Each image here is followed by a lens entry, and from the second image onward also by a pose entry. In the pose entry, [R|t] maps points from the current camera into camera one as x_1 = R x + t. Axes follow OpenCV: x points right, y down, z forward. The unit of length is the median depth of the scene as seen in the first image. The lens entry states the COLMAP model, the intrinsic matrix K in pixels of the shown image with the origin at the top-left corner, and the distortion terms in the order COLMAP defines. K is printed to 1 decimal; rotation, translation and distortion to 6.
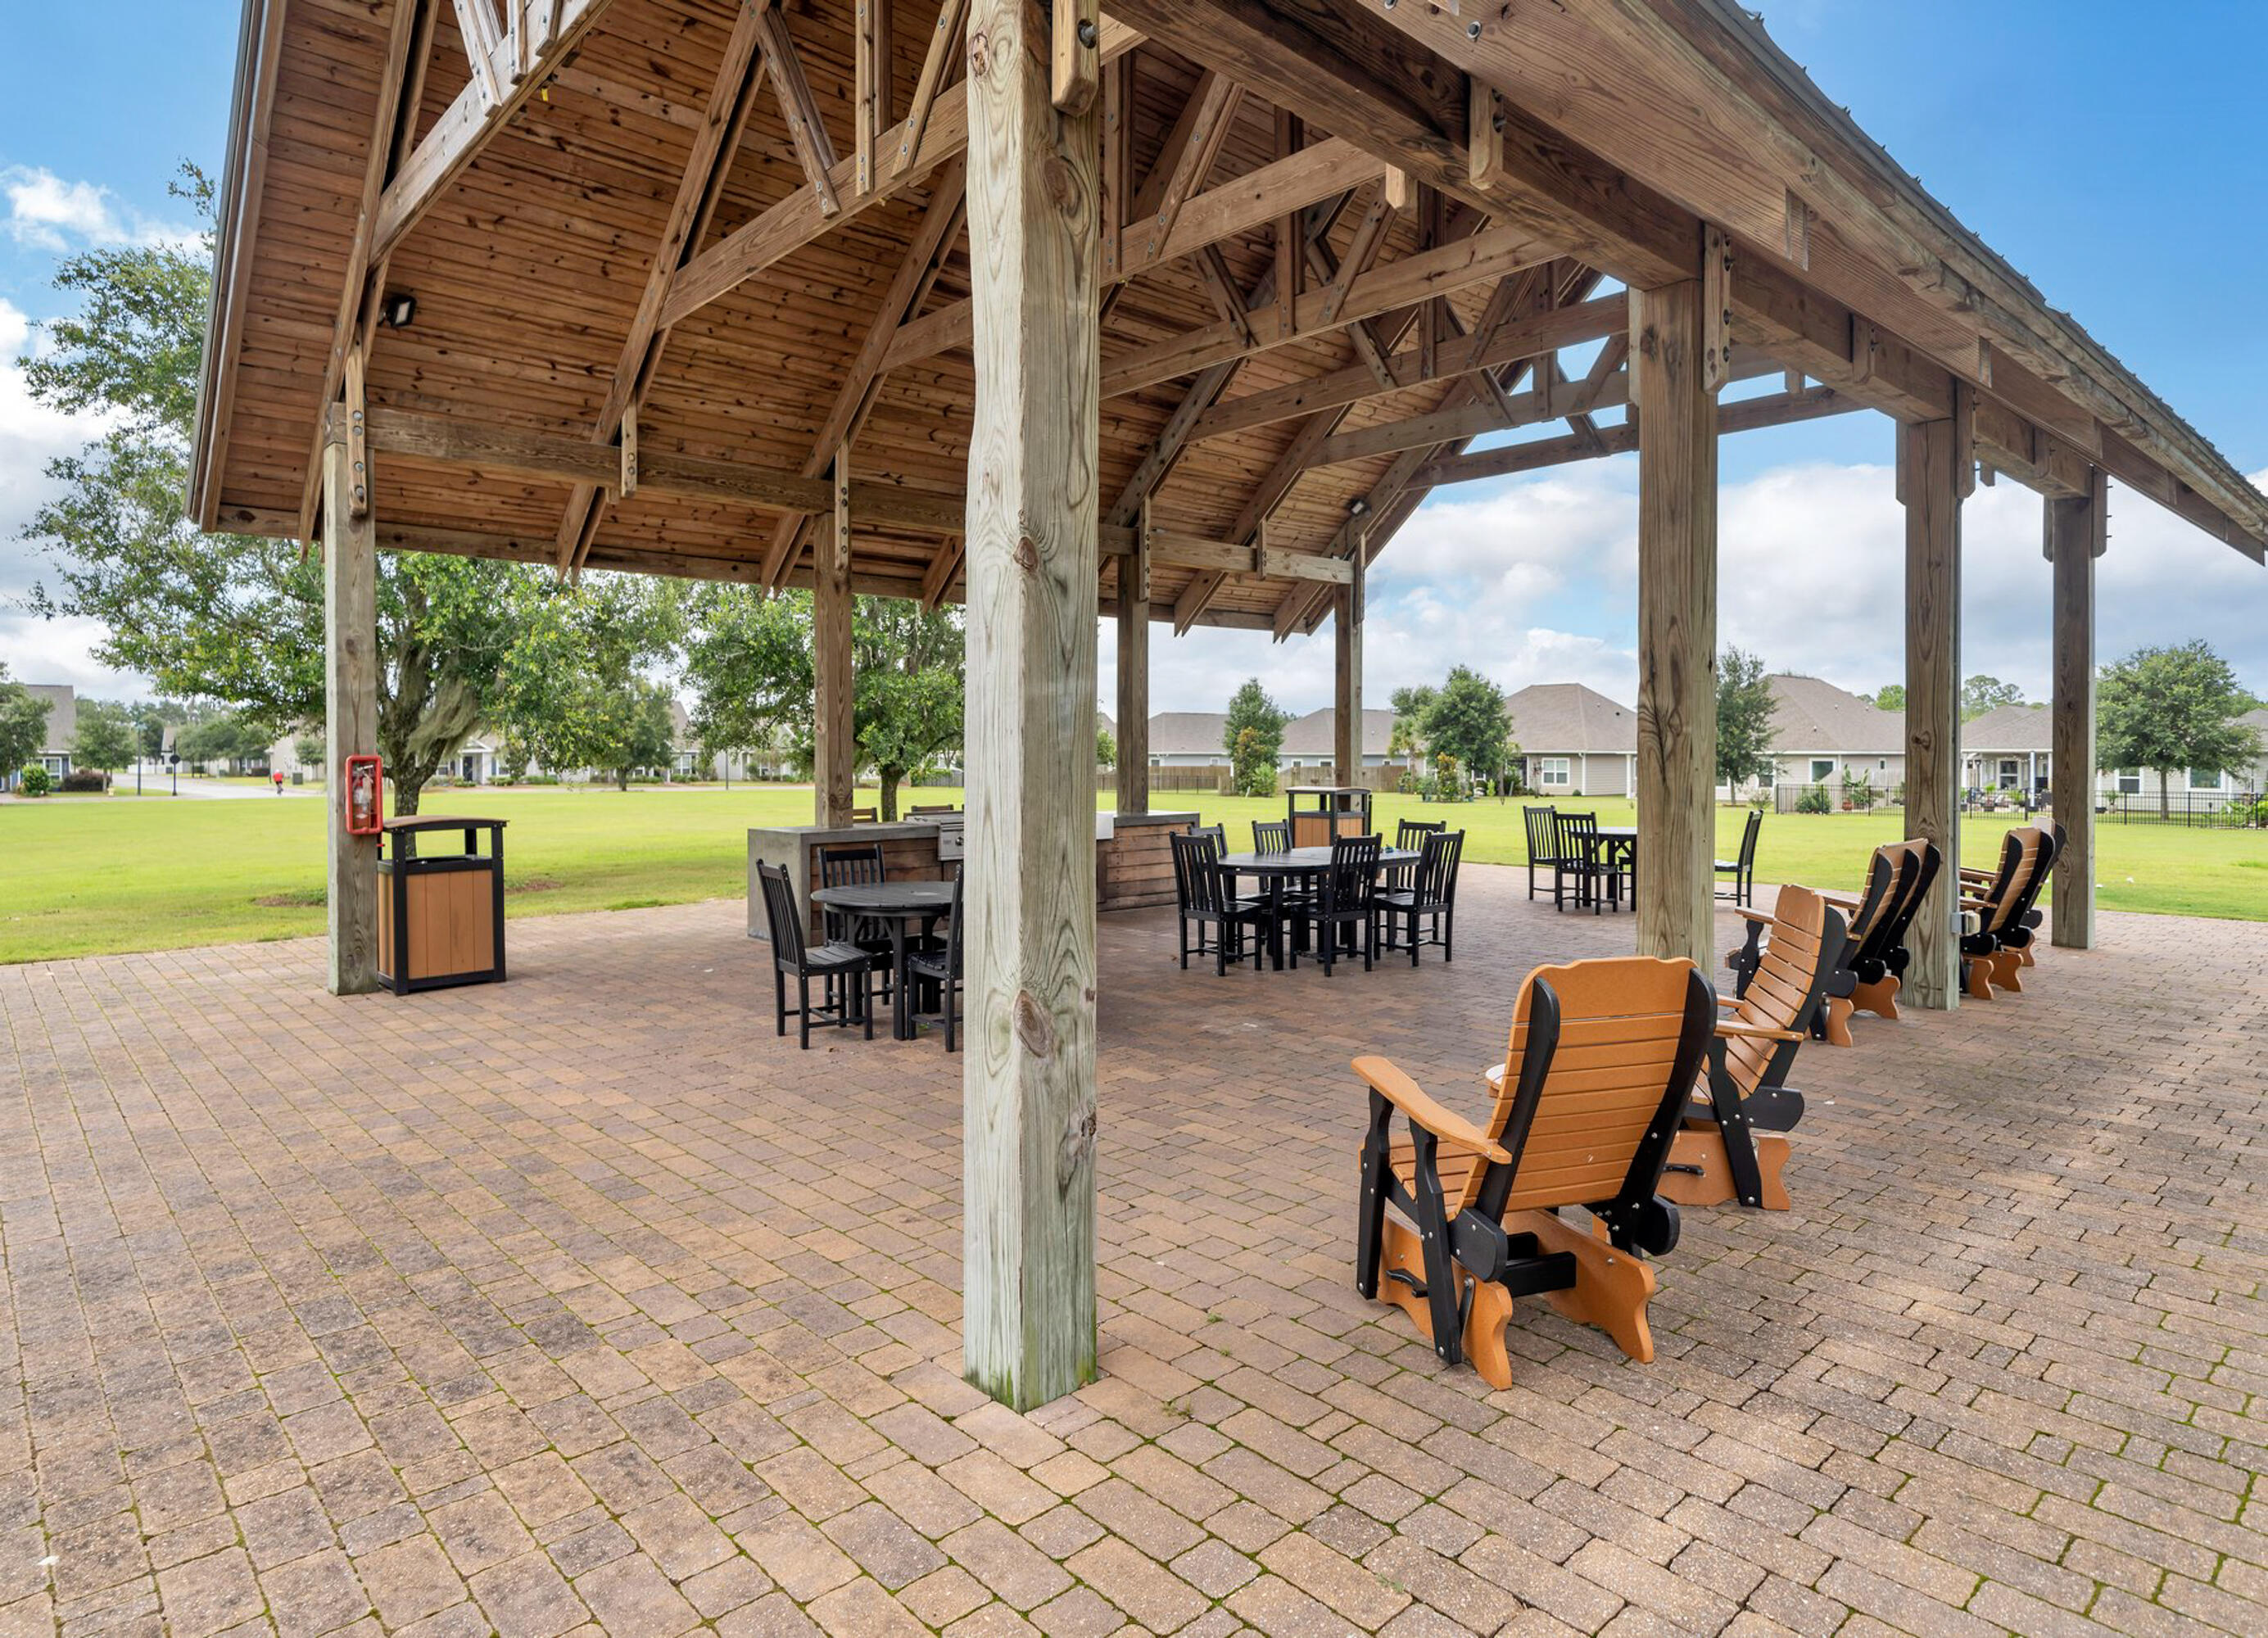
lens RADIAL K [[1308.4, 0, 1135.5], [0, 1308.4, 748.9], [0, 0, 1]] dist [0.003980, 0.000849]
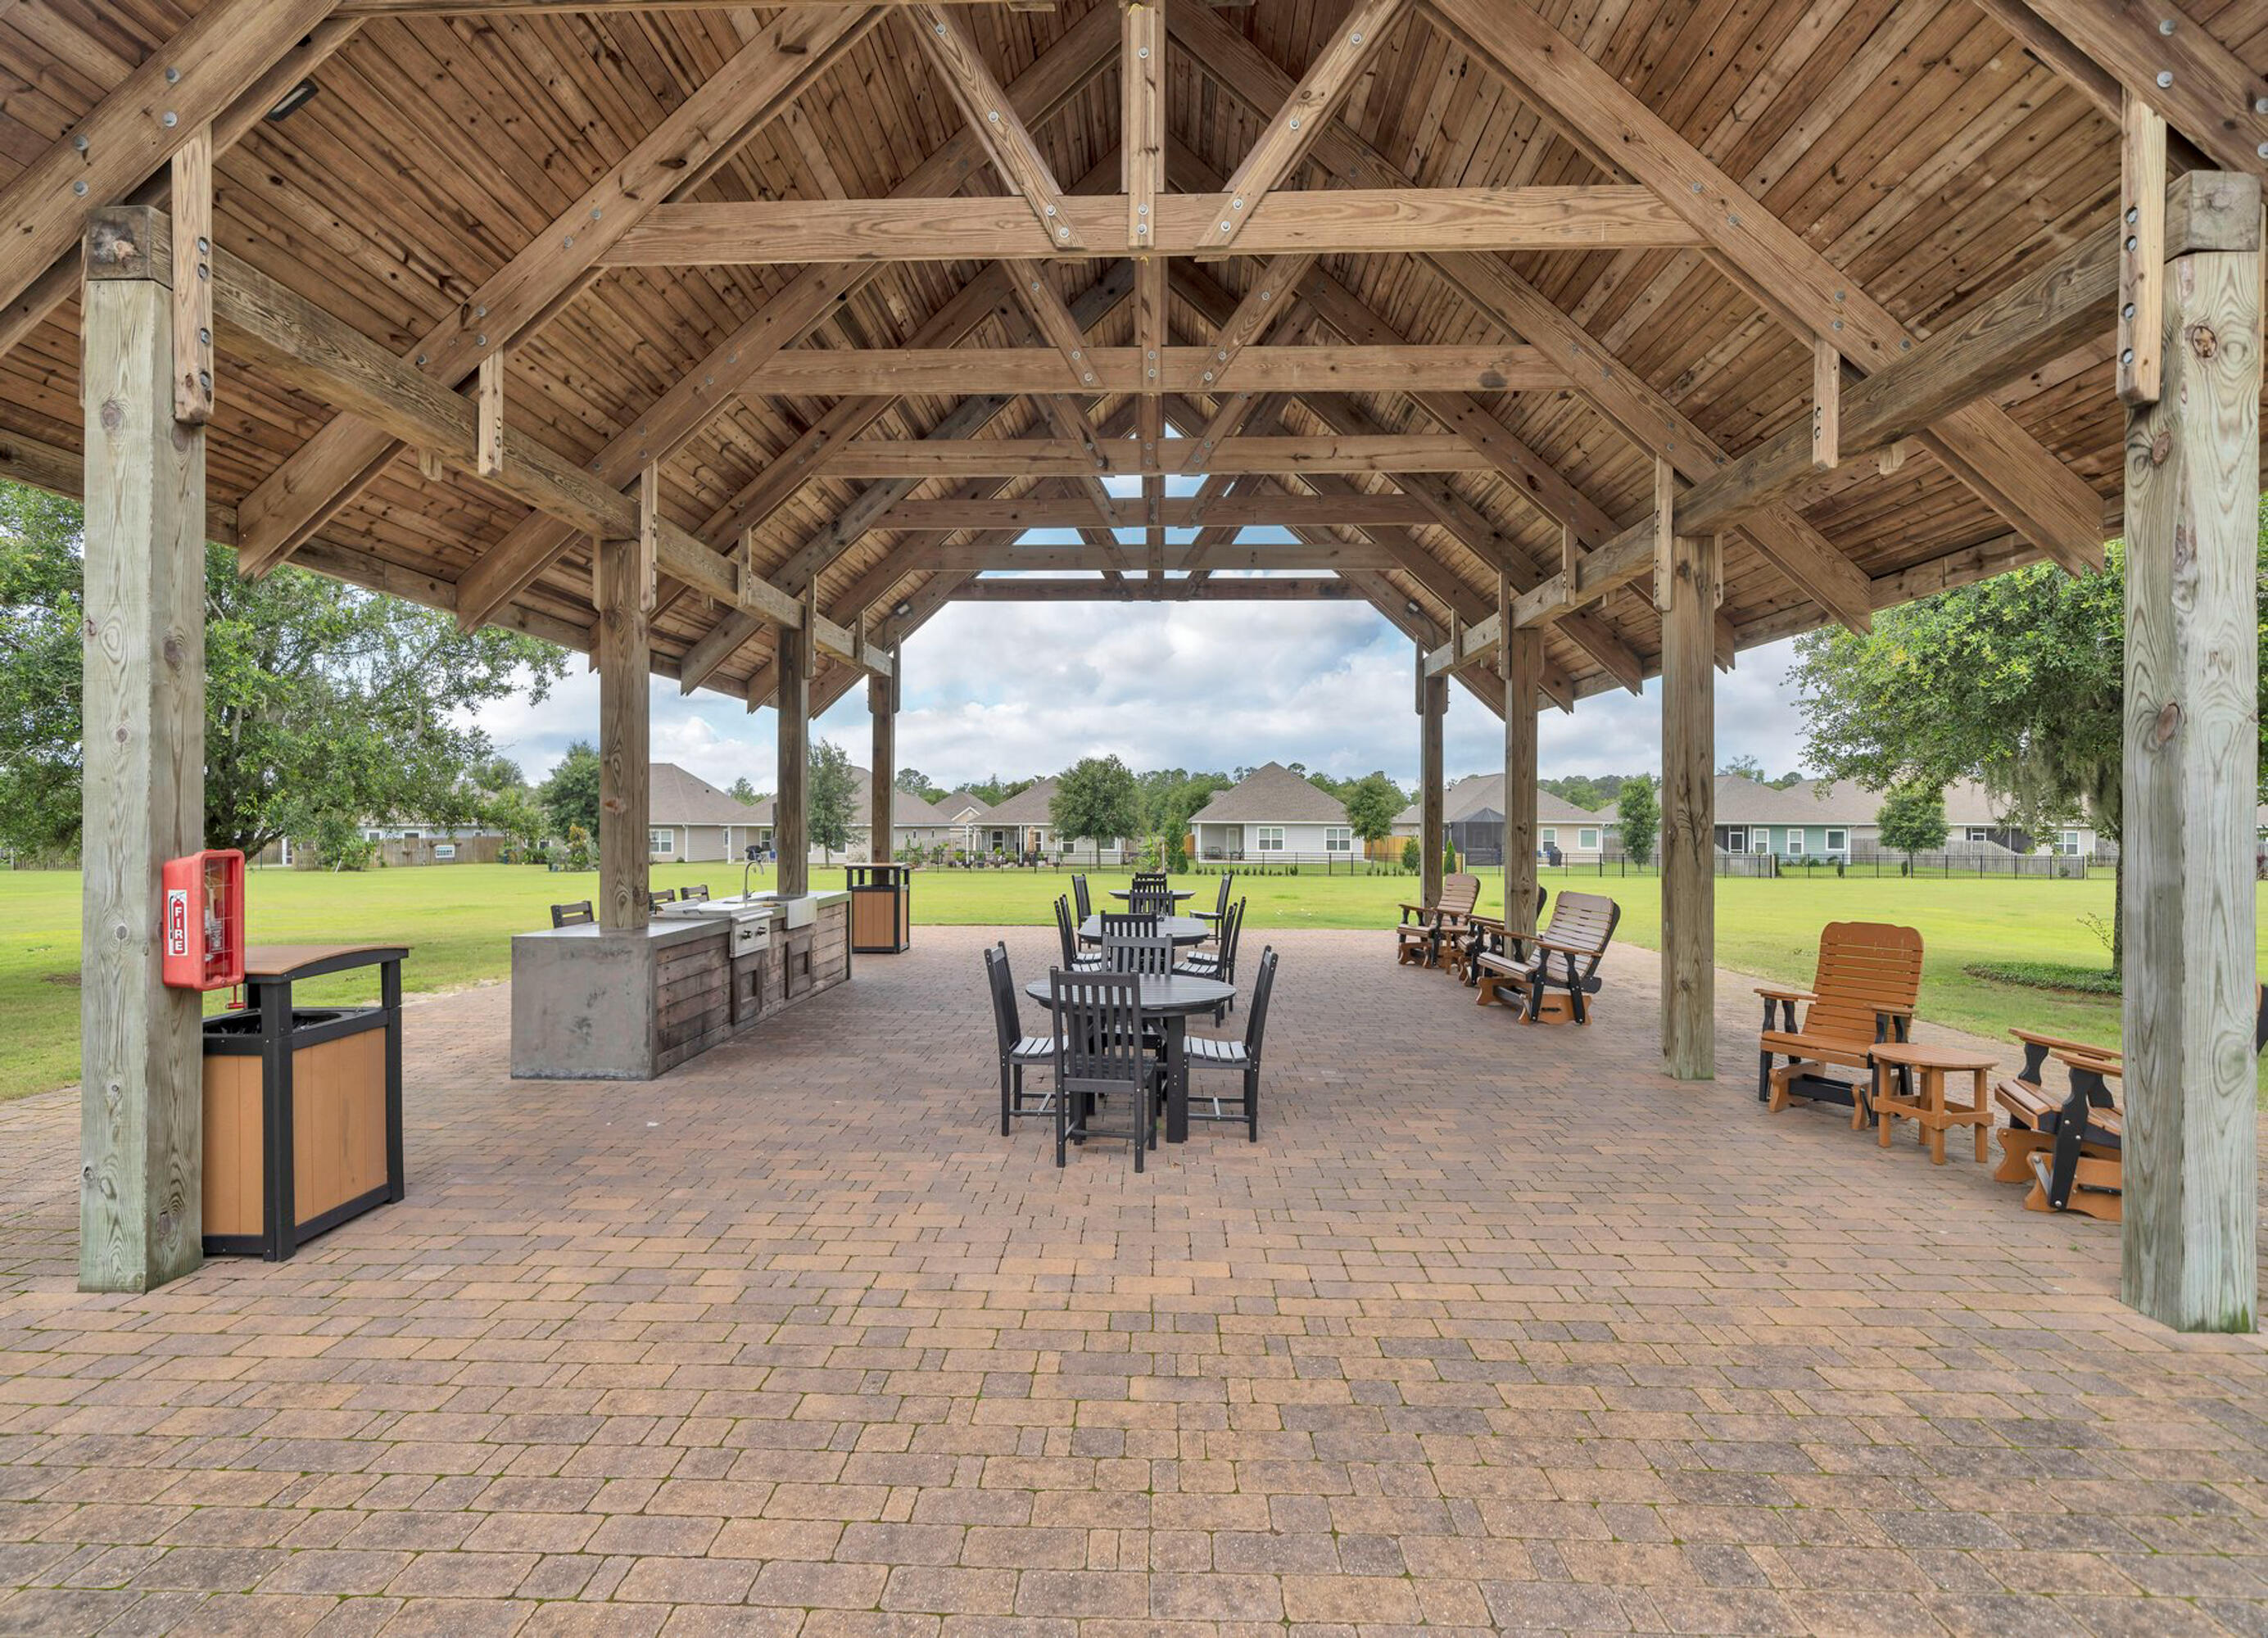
lens RADIAL K [[1101.1, 0, 1134.0], [0, 1101.1, 819.0], [0, 0, 1]] dist [-0.001107, 0.000018]
pose [[0.699855, 0.008265, 0.714237, -1.185808], [-0.007389, 0.999963, -0.004331, -0.015924], [-0.714247, -0.002247, 0.699891, 0.698200]]
